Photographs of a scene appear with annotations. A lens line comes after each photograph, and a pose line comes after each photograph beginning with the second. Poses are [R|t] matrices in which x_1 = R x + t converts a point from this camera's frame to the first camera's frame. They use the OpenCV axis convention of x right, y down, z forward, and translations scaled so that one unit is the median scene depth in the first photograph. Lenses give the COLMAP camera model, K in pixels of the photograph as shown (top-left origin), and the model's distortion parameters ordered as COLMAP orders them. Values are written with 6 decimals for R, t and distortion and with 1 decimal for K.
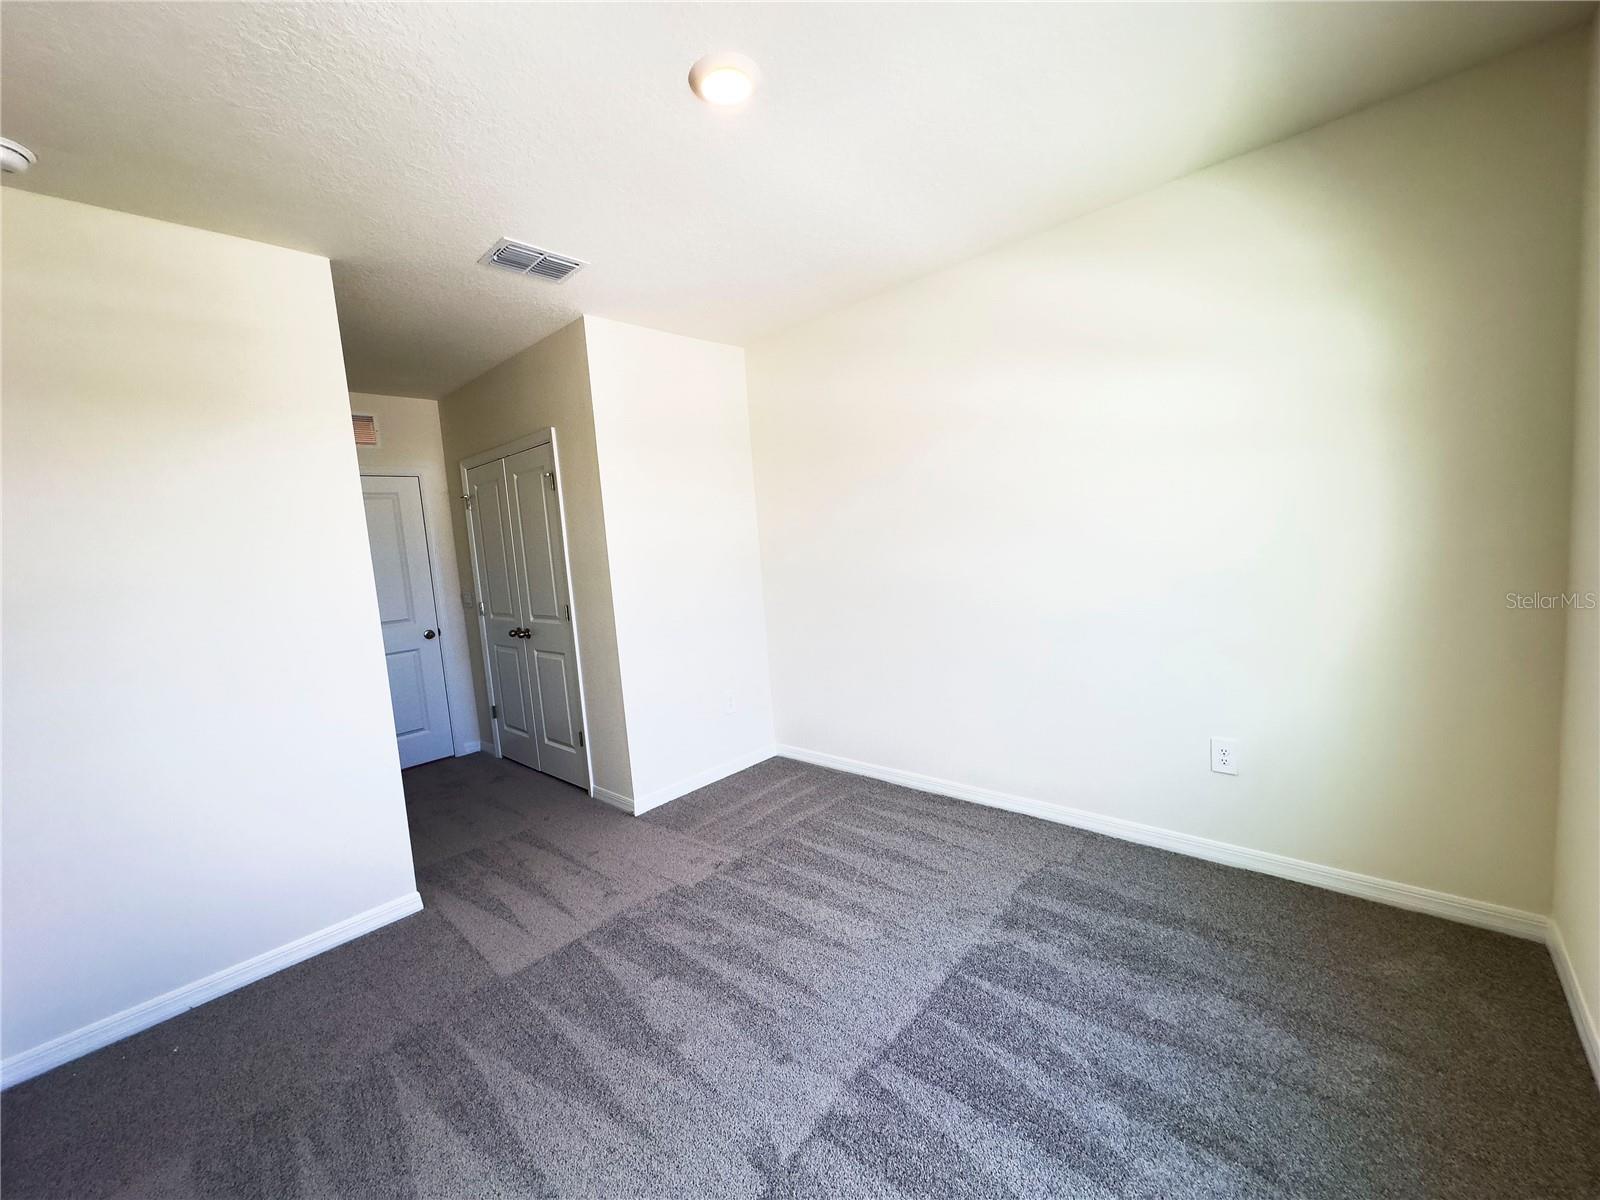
lens RADIAL K [[639.7, 0, 800.0], [0, 639.7, 600.0], [0, 0, 1]] dist [0.000235, 0.000039]
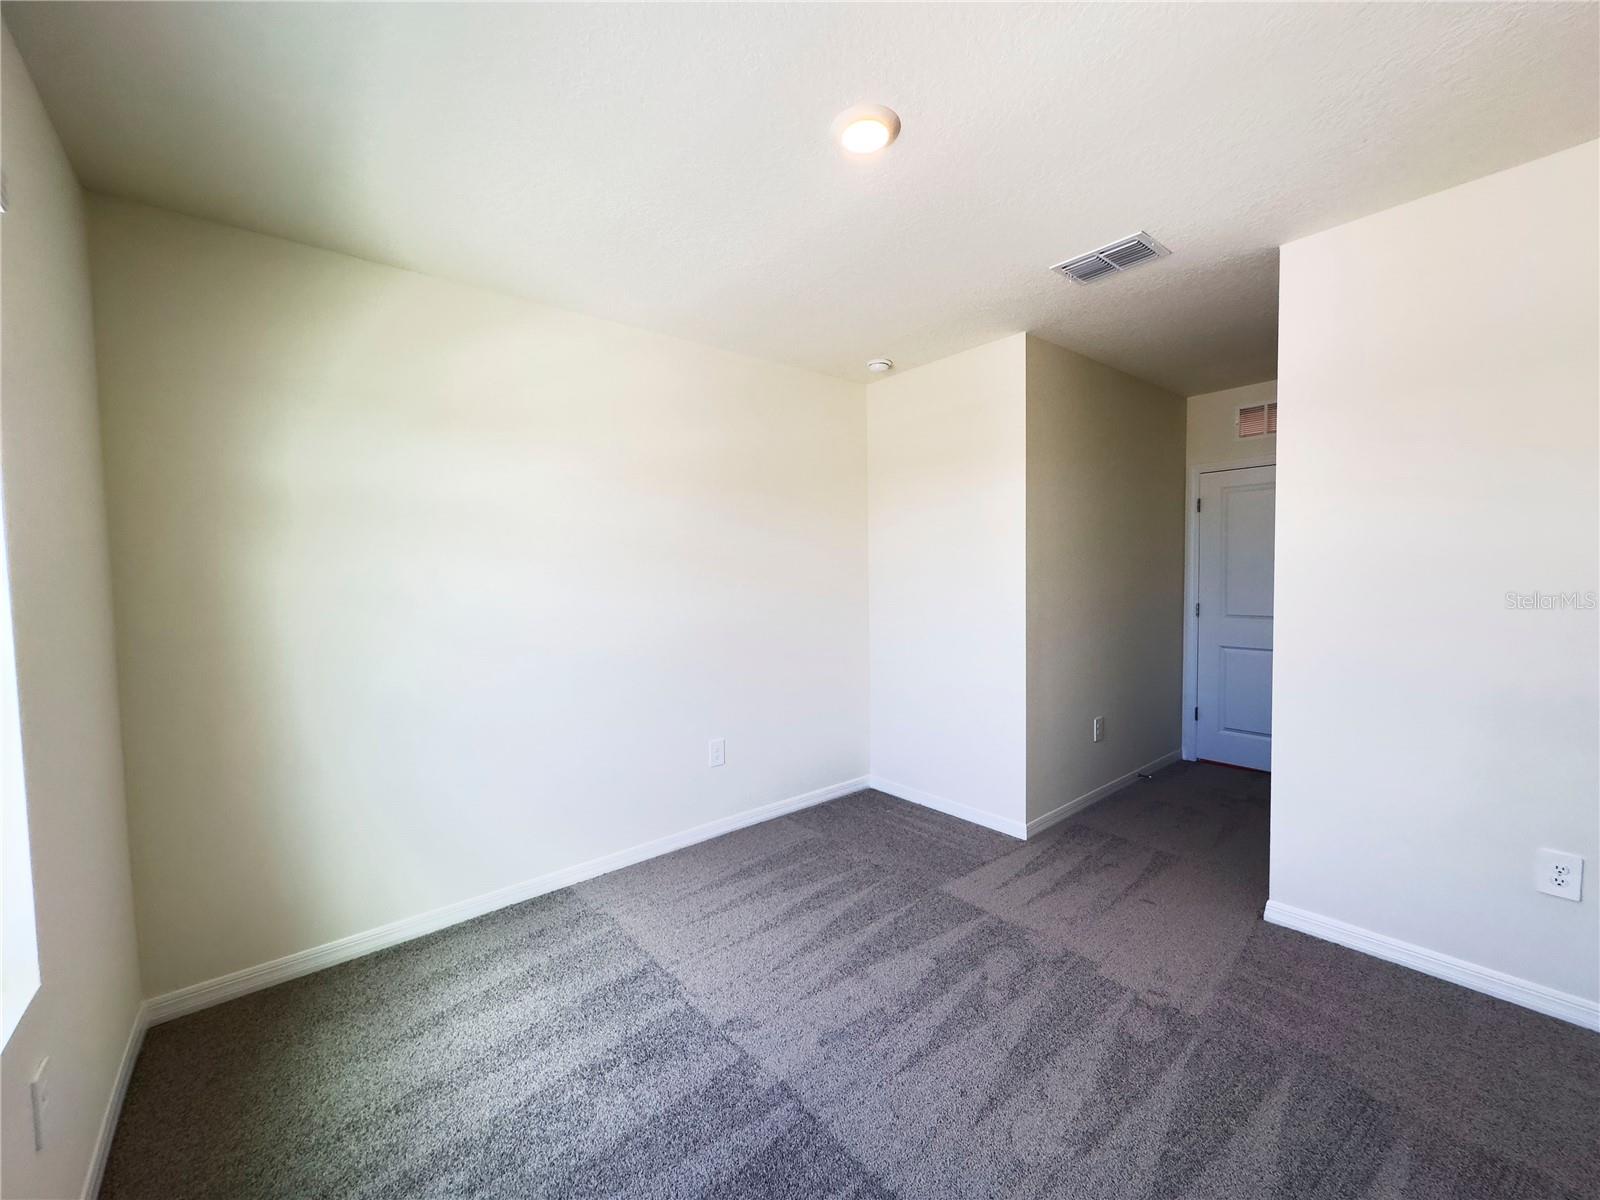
lens RADIAL K [[639.7, 0, 800.0], [0, 639.7, 600.0], [0, 0, 1]] dist [0.000235, 0.000039]
pose [[-0.141065, 0.119704, -0.982737, 0.728763], [-0.058706, 0.989905, 0.129004, -0.132219], [0.988258, 0.075890, -0.132614, 0.783551]]
